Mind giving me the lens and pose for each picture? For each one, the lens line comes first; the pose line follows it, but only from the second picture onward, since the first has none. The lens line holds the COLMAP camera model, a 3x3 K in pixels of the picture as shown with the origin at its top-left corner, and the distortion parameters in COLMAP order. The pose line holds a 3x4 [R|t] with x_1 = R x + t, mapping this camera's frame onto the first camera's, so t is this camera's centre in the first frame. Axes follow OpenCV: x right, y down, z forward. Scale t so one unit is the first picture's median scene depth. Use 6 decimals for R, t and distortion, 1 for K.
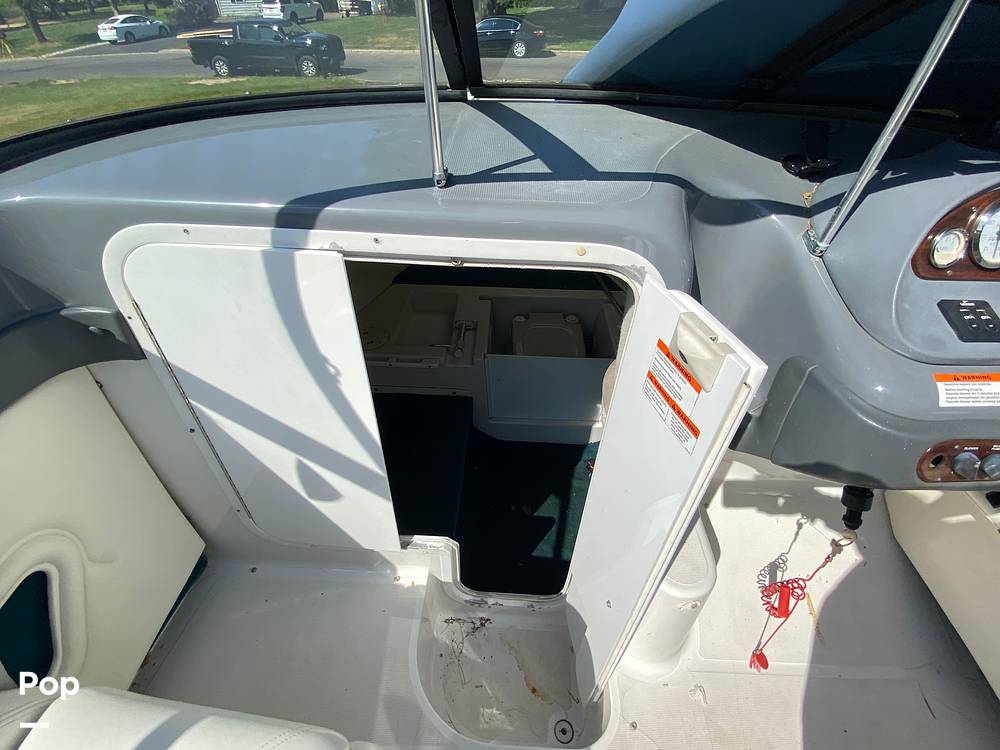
lens RADIAL K [[442.8, 0, 495.7], [0, 442.8, 375.1], [0, 0, 1]] dist [0.021732, -0.021860]
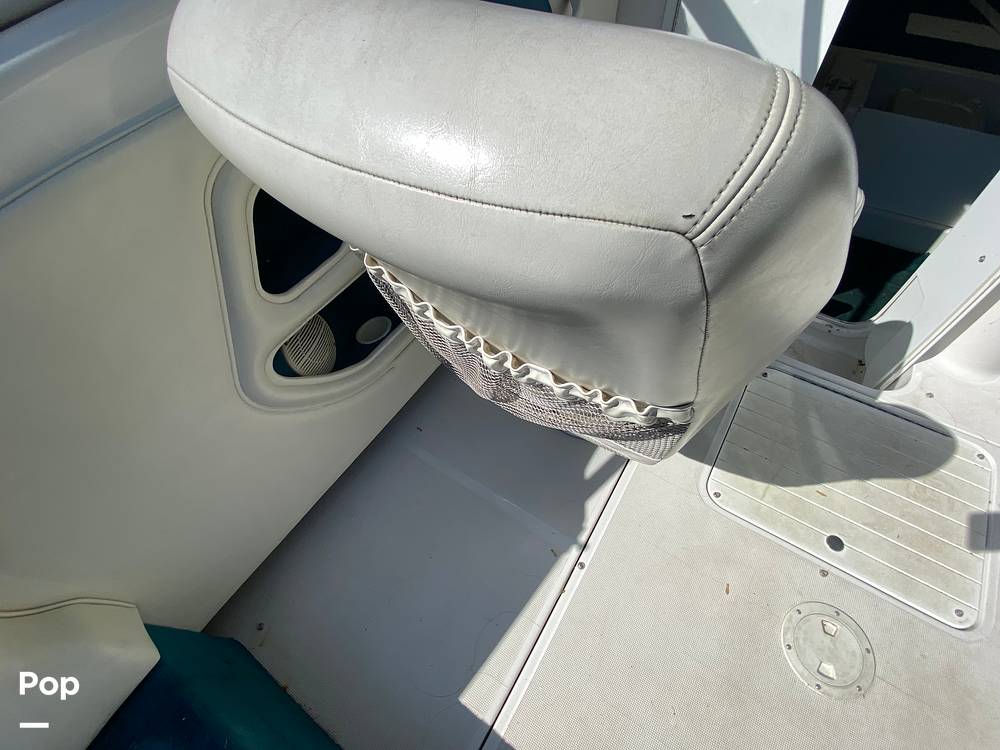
lens RADIAL K [[449.7, 0, 500.4], [0, 449.7, 370.7], [0, 0, 1]] dist [0.024638, -0.021813]
pose [[0.861530, 0.366514, -0.351331, -0.259188], [-0.267980, 0.916024, 0.298474, 0.702507], [0.431223, -0.162995, 0.887400, -0.498735]]
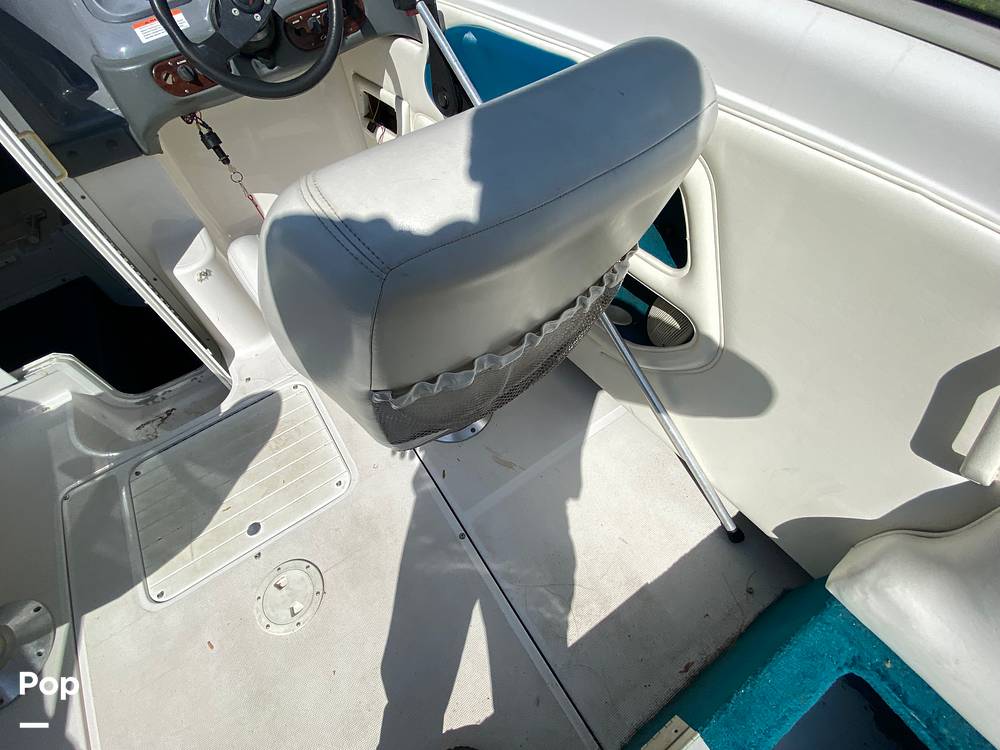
lens RADIAL K [[444.1, 0, 498.6], [0, 444.1, 374.1], [0, 0, 1]] dist [0.019777, -0.019425]
pose [[0.797728, -0.532642, 0.282705, 0.579813], [0.461250, 0.840960, 0.282904, 0.761593], [-0.388430, -0.095283, 0.916539, -0.684401]]
